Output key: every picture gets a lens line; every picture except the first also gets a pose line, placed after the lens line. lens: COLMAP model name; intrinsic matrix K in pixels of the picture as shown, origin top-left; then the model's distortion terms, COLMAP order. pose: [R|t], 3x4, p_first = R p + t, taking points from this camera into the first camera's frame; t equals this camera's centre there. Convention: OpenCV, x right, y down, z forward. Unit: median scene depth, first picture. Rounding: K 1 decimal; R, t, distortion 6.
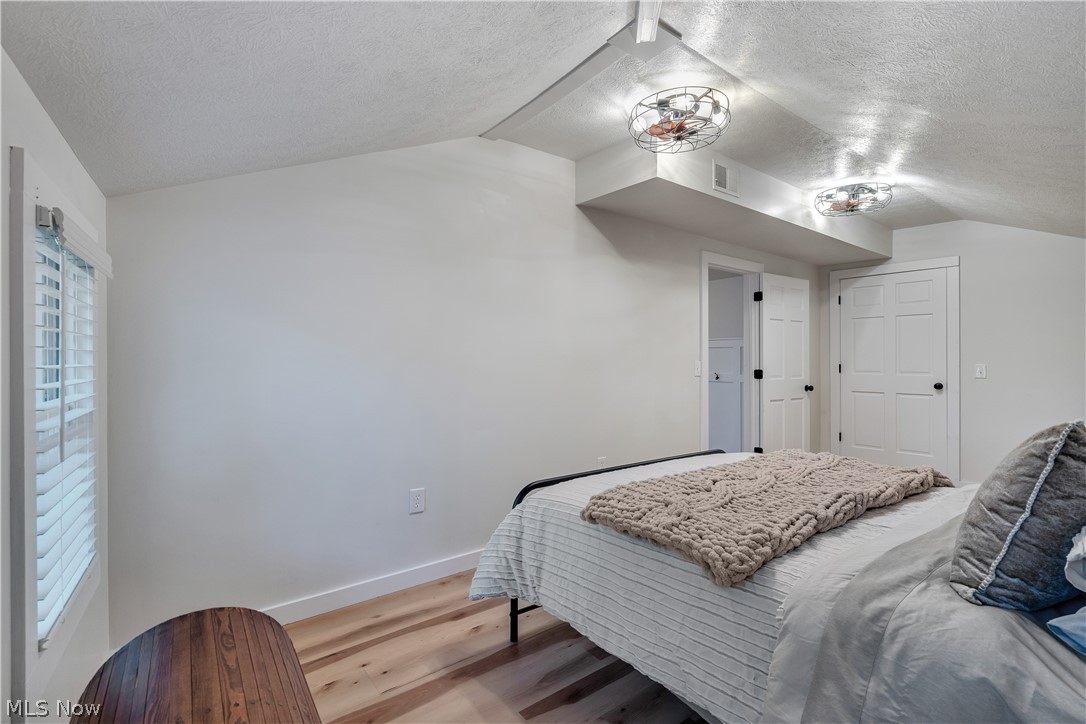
lens RADIAL K [[497.5, 0, 539.3], [0, 497.5, 358.3], [0, 0, 1]] dist [0.004915, 0.000490]
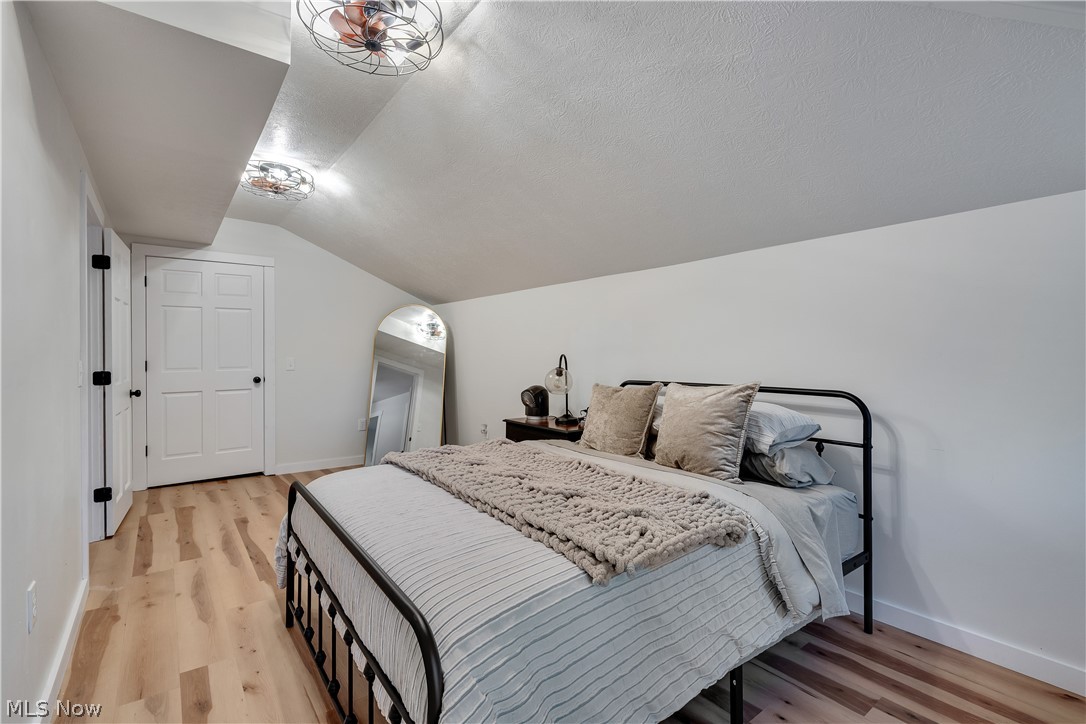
lens RADIAL K [[497.5, 0, 539.2], [0, 497.5, 356.4], [0, 0, 1]] dist [0.004915, 0.000490]
pose [[0.008863, -0.012228, 0.999886, -0.226186], [0.004116, 0.999917, 0.012192, -0.002928], [-0.999952, 0.004008, 0.008913, 0.403222]]
